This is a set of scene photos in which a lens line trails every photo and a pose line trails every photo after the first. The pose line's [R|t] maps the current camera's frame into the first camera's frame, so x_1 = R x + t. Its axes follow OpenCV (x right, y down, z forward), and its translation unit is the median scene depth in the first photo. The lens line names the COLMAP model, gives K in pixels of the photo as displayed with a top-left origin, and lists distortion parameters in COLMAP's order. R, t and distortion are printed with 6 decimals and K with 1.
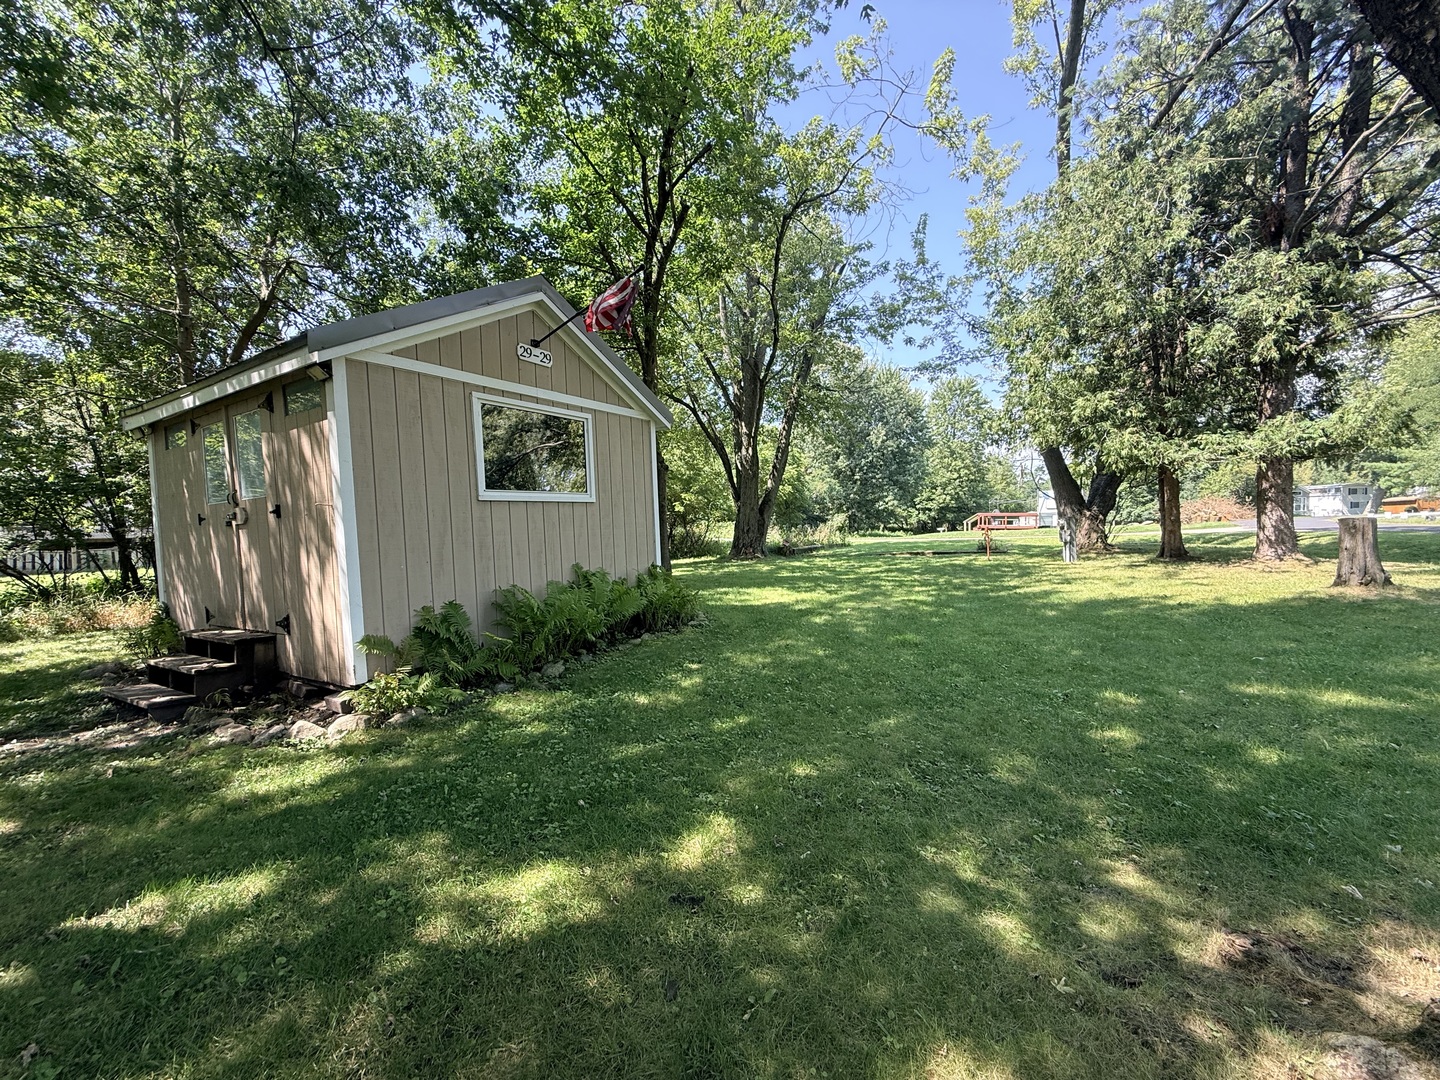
lens RADIAL K [[578.8, 0, 723.9], [0, 578.8, 548.0], [0, 0, 1]] dist [0.002253, 0.000076]
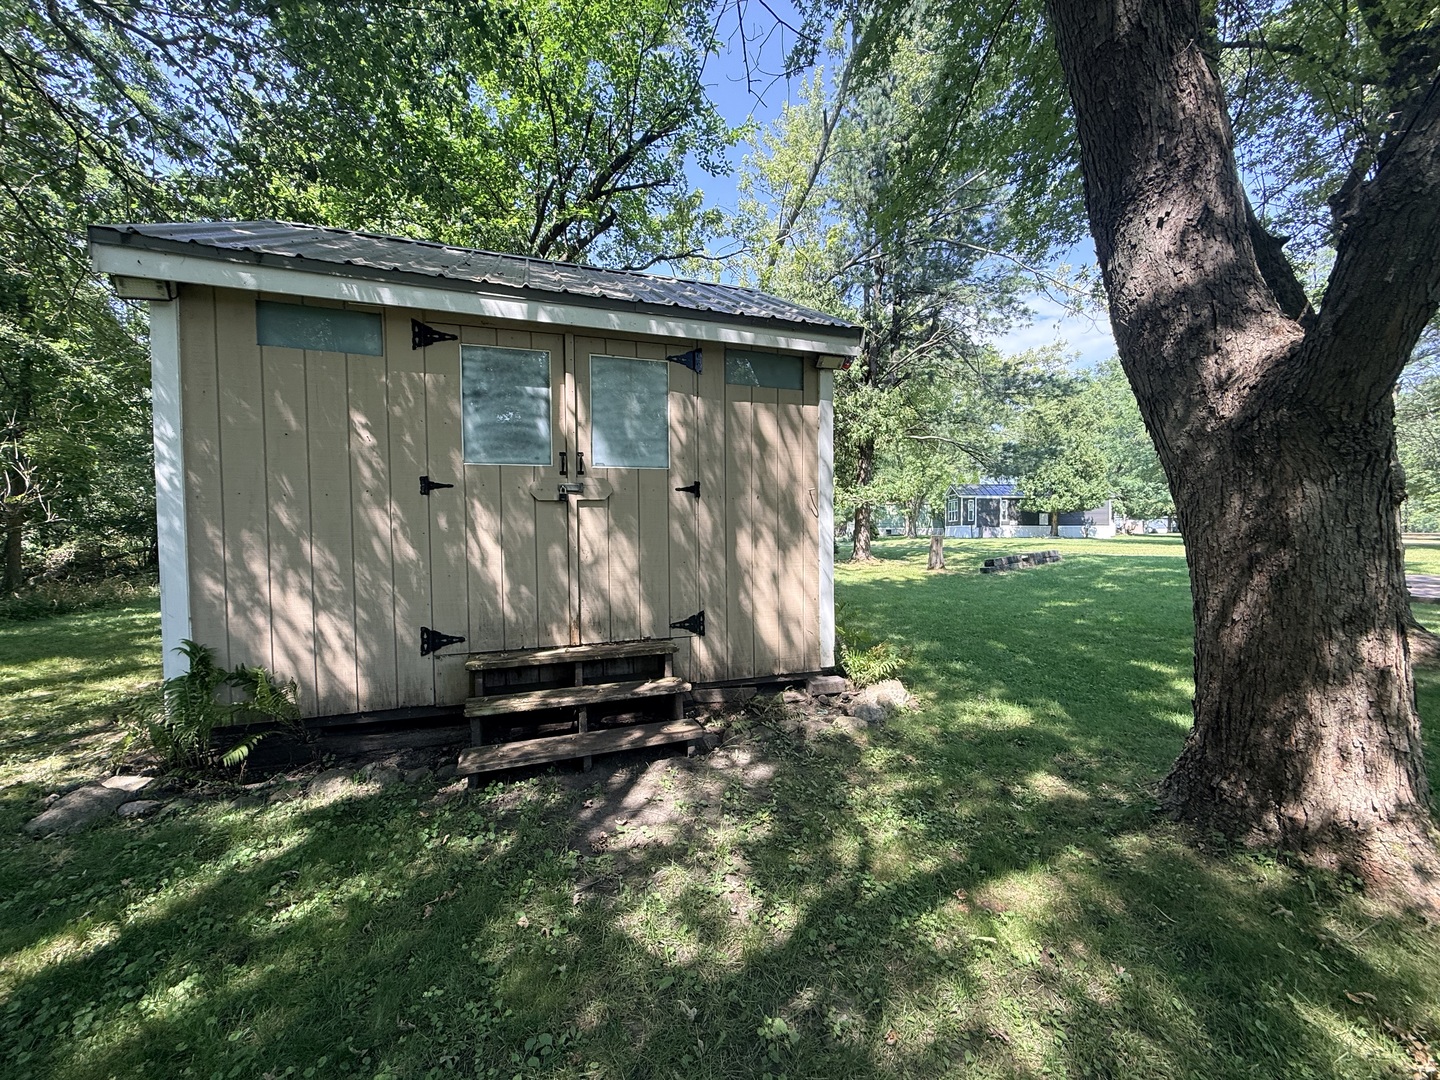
lens RADIAL K [[578.8, 0, 718.9], [0, 578.8, 537.2], [0, 0, 1]] dist [0.002253, 0.000076]
pose [[0.642034, 0.021285, 0.766381, -1.377145], [0.020141, 0.998801, -0.044613, 0.044098], [-0.766412, 0.044079, 0.640835, 0.429023]]
